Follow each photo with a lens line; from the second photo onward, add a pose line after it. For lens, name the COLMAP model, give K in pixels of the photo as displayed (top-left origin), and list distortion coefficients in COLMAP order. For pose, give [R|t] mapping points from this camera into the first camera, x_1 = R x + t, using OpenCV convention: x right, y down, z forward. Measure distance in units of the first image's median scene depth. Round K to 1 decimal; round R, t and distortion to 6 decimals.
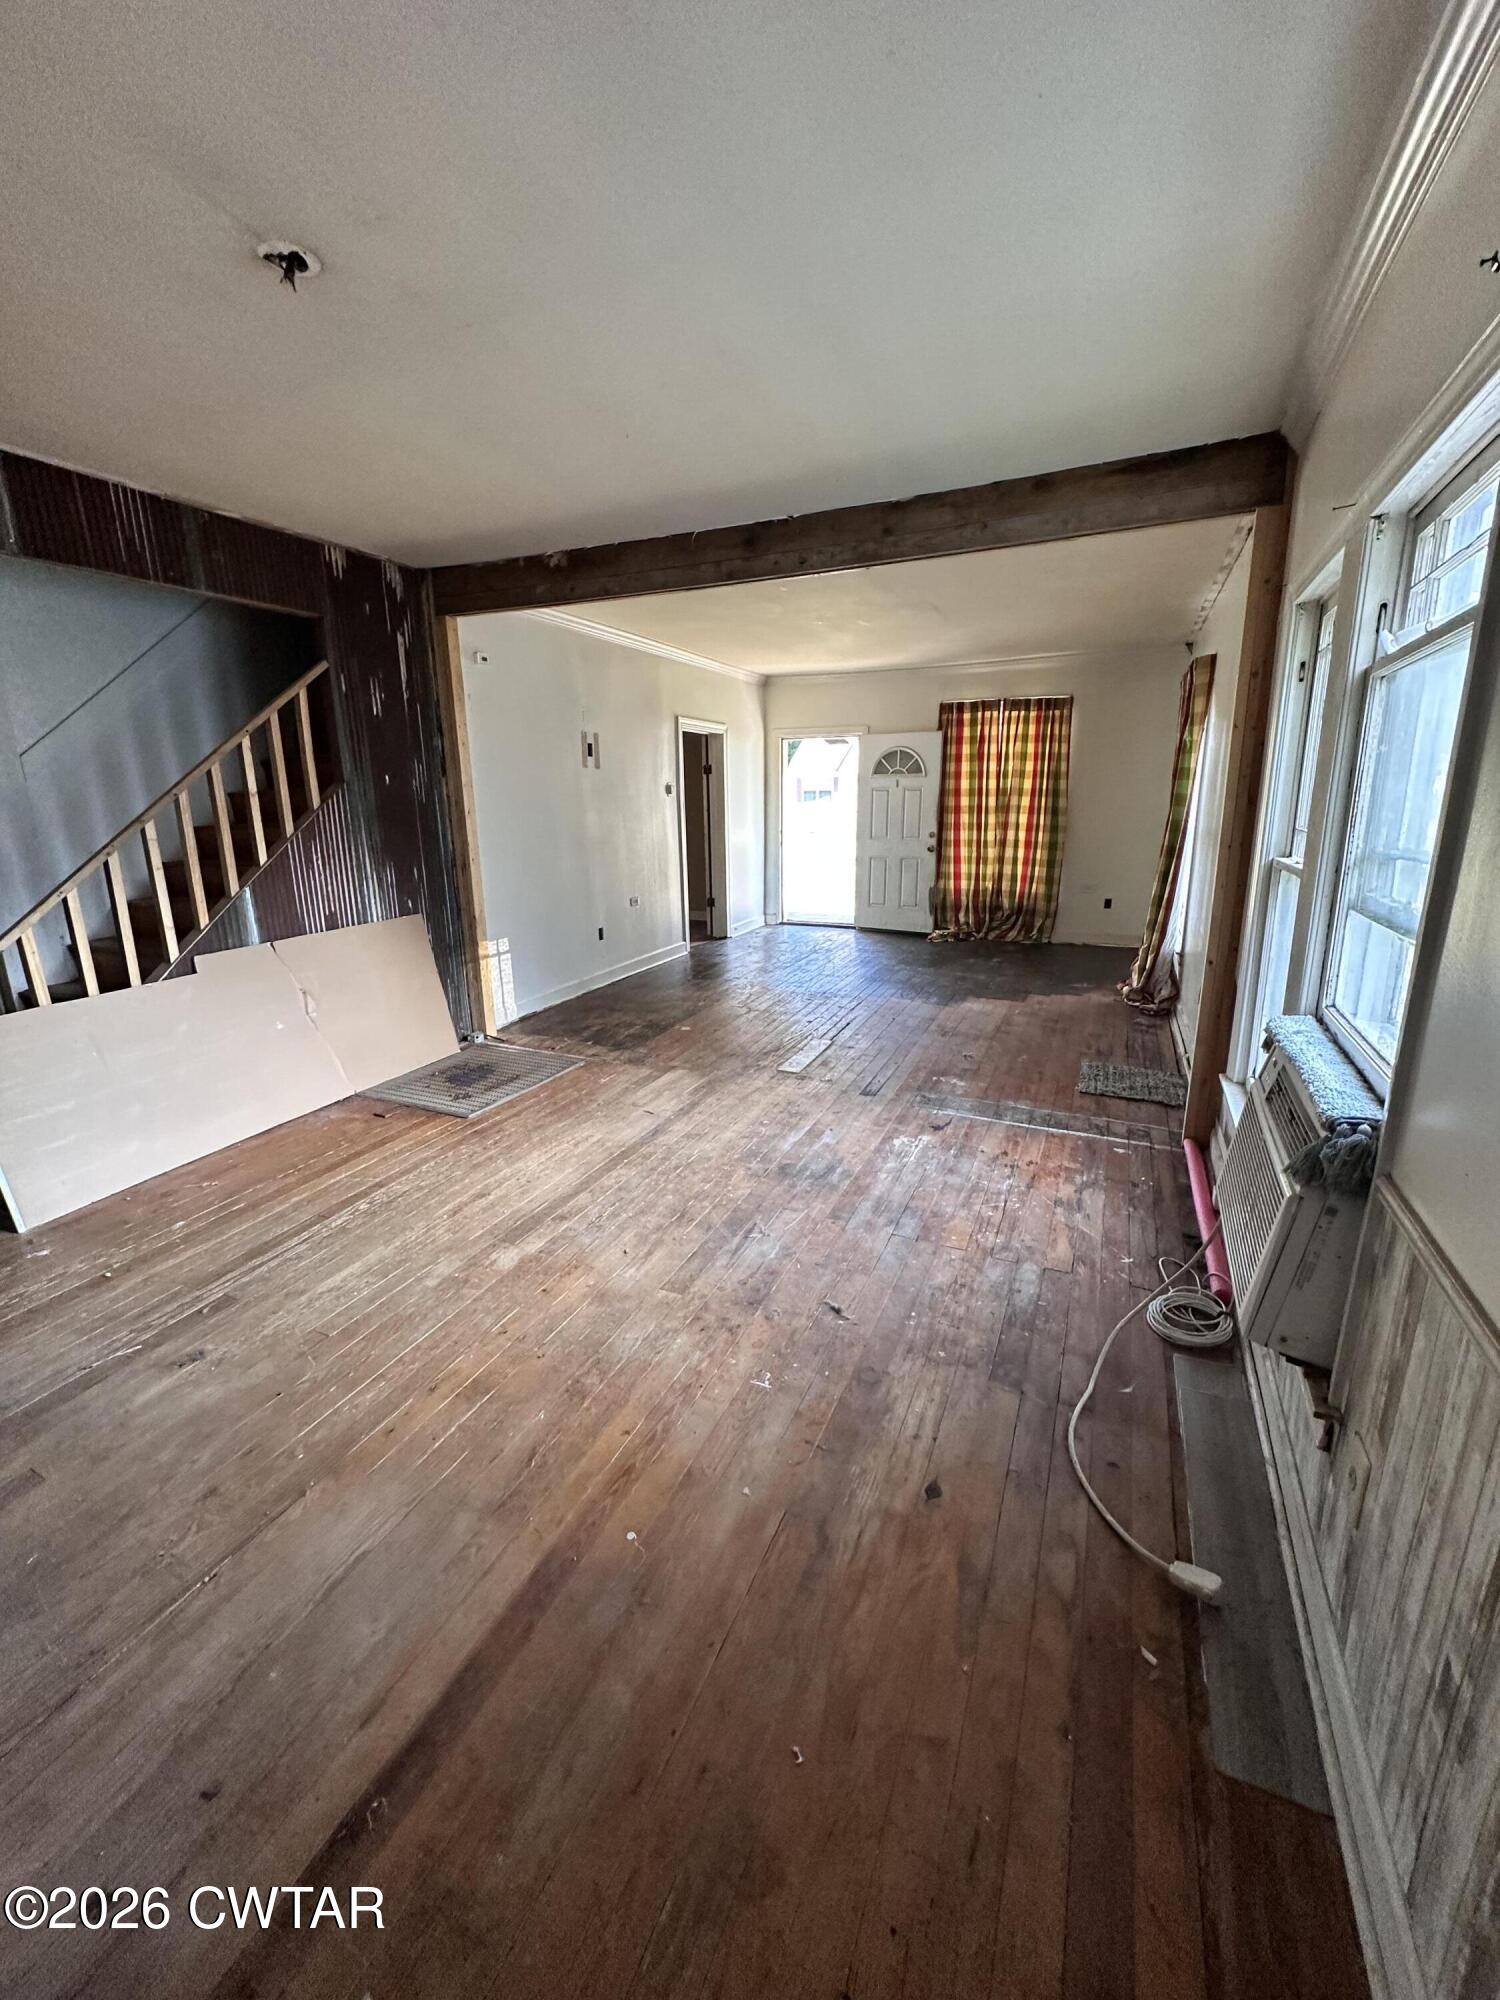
lens RADIAL K [[805.7, 0, 750.0], [0, 805.7, 992.5], [0, 0, 1]] dist [0.001733, 0.000040]
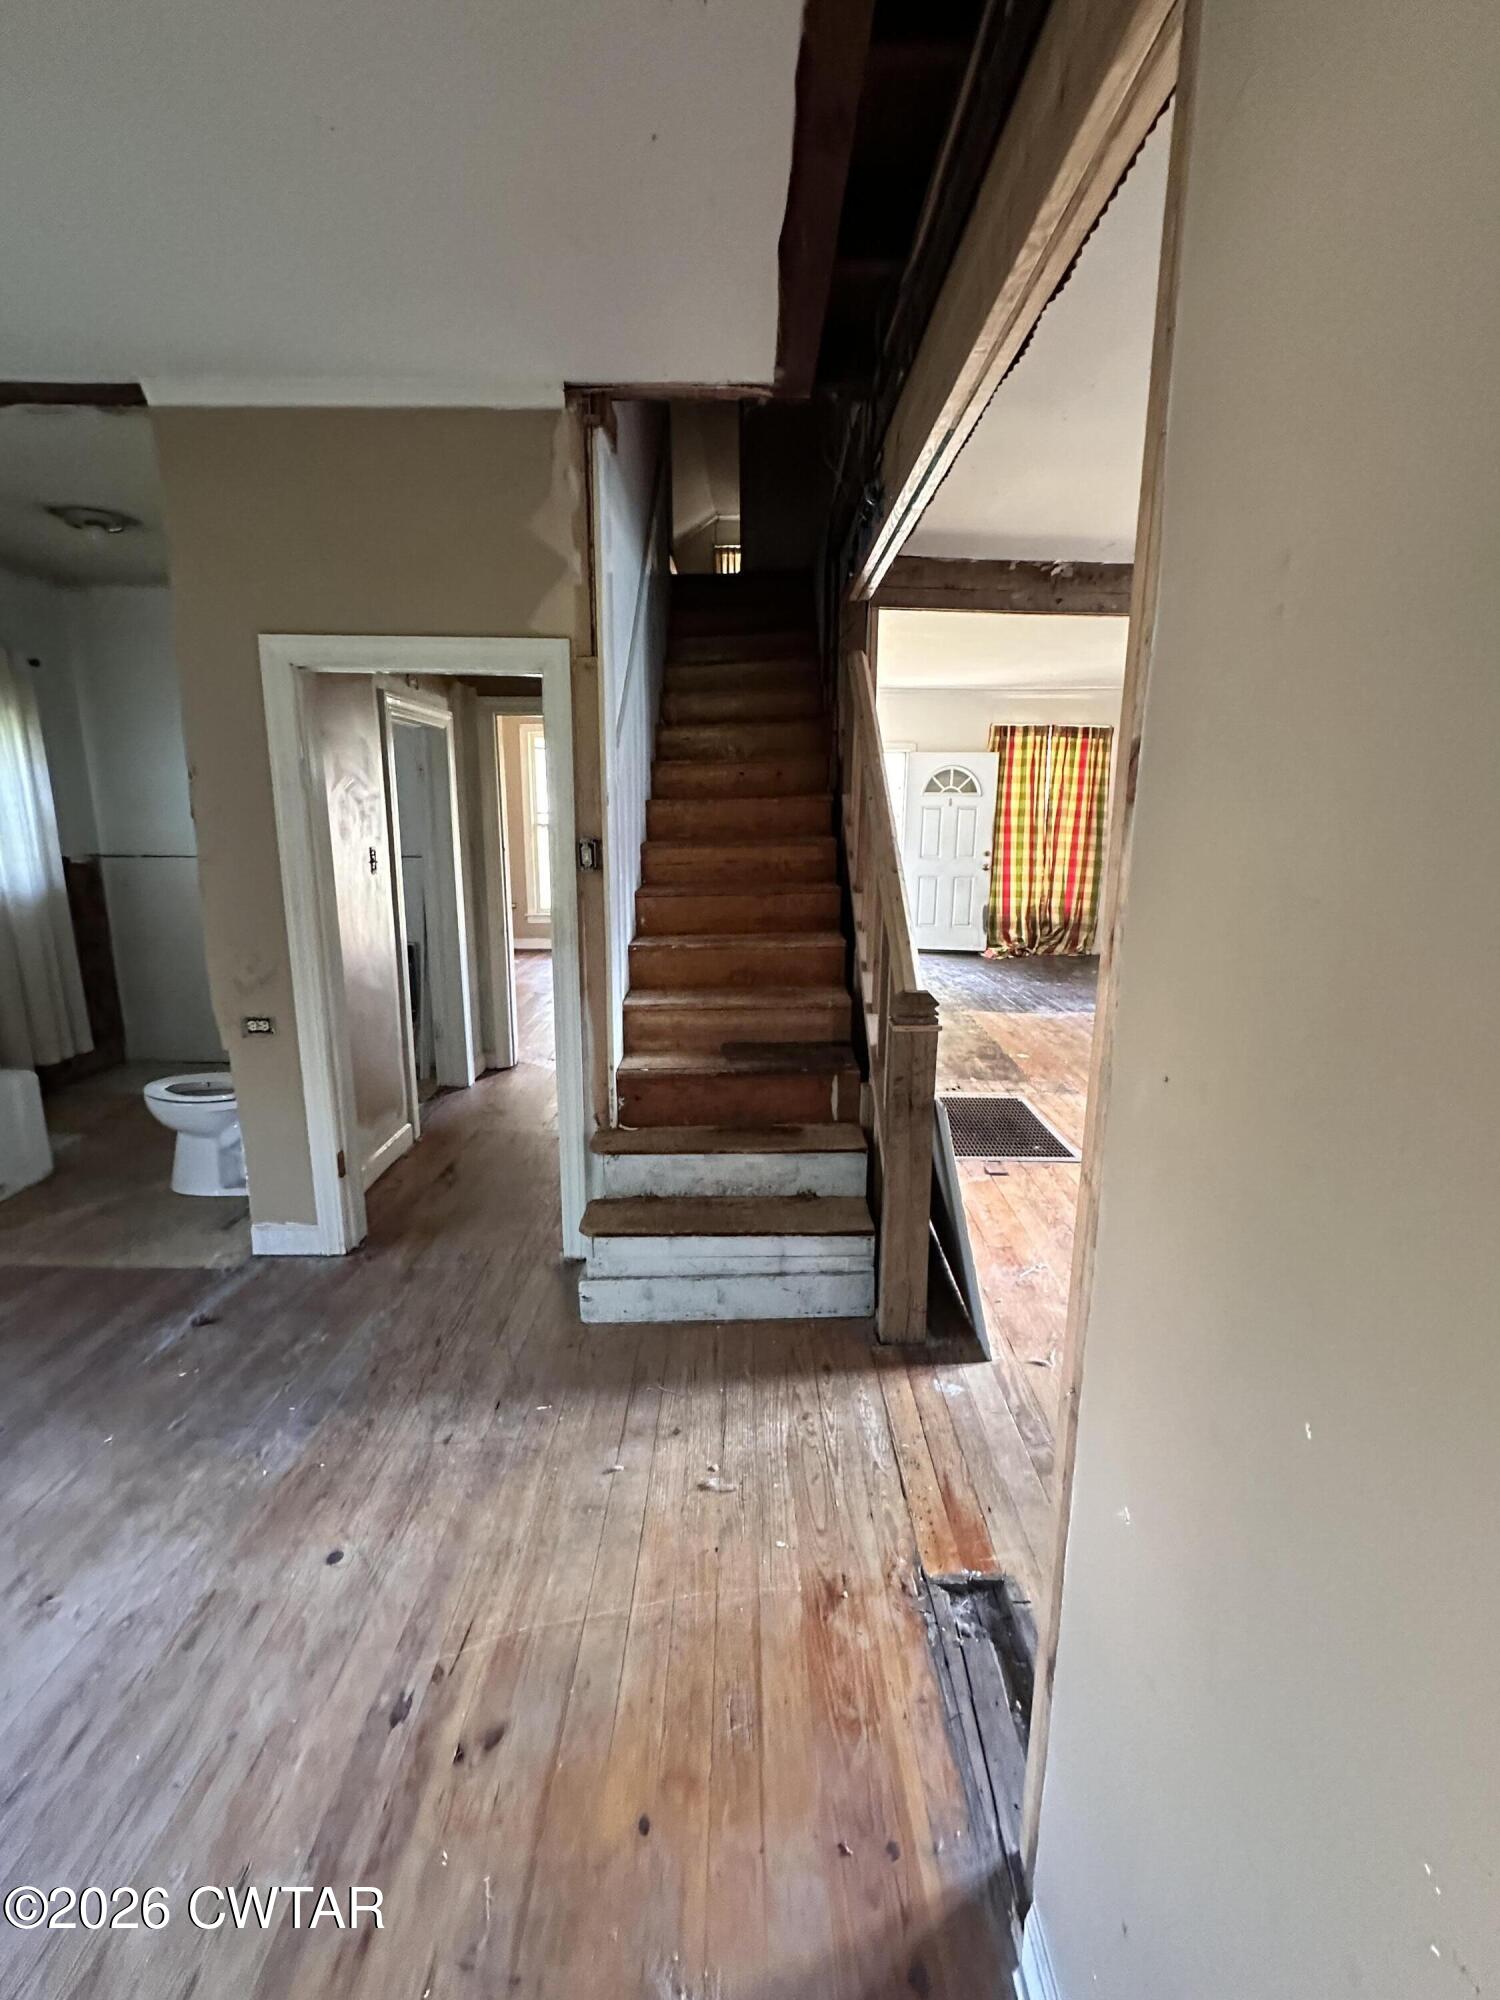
lens RADIAL K [[901.3, 0, 748.8], [0, 901.3, 1003.2], [0, 0, 1]] dist [-0.001055, 0.001102]
pose [[0.910111, -0.069544, 0.408488, -0.542537], [0.080583, 0.996699, -0.009854, -0.022334], [-0.406454, 0.041885, 0.912711, 0.100838]]
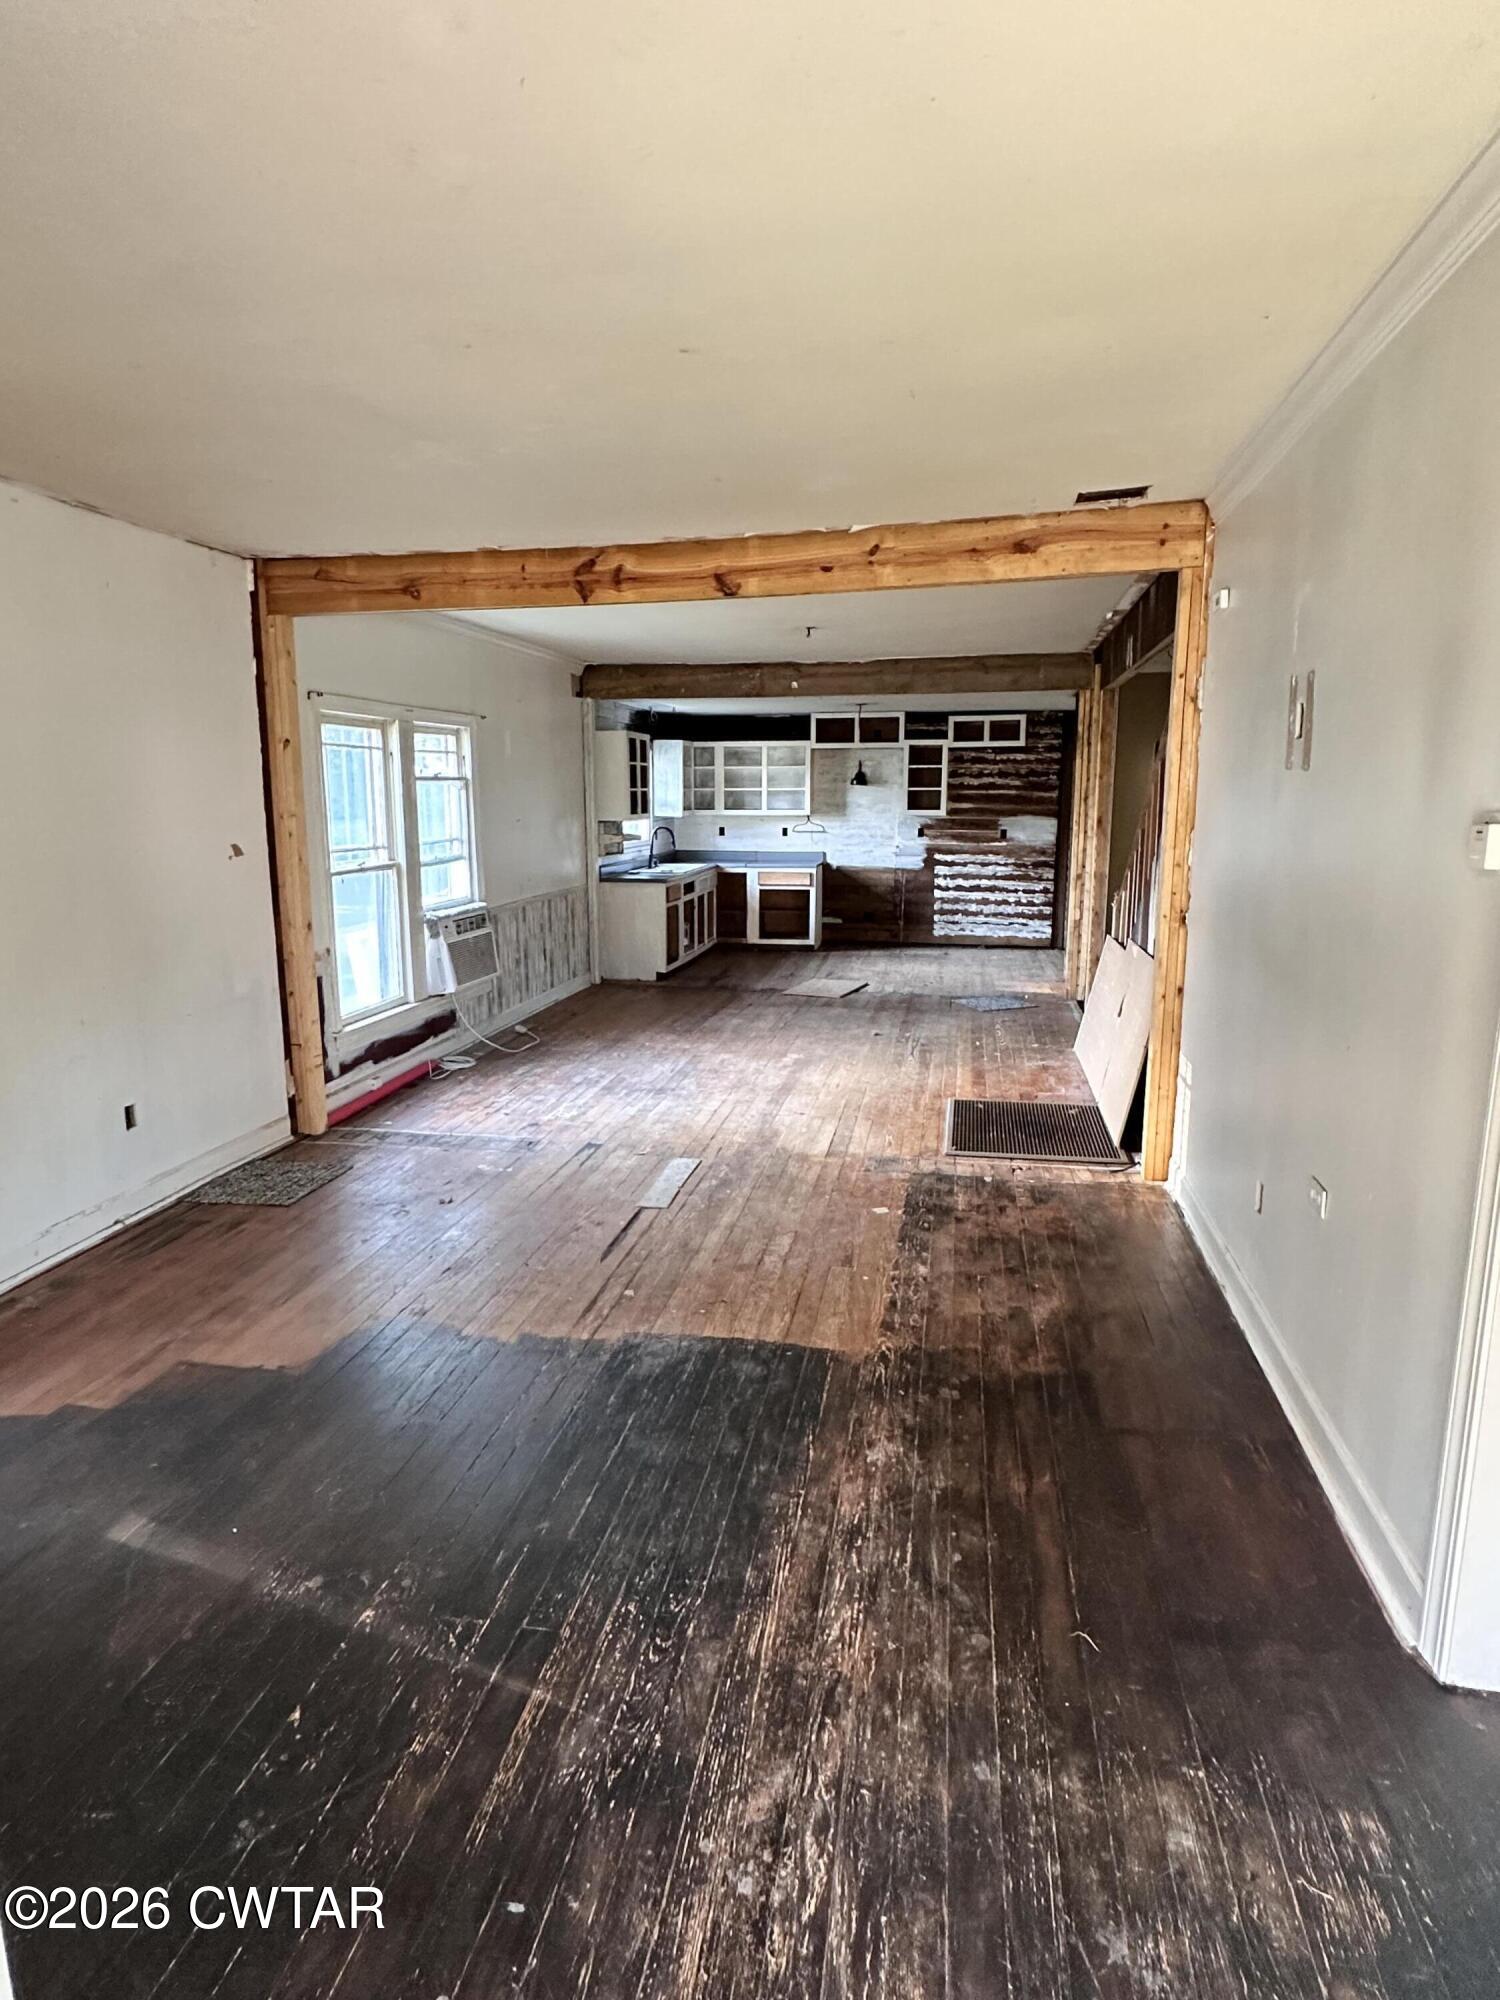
lens RADIAL K [[1111.4, 0, 748.3], [0, 1111.4, 1000.6], [0, 0, 1]] dist [0.000586, 0.000085]
pose [[-0.972235, 0.062662, -0.225462, 0.132118], [-0.036674, 0.910774, 0.411273, -0.295102], [0.231117, 0.408122, -0.883188, 1.106706]]
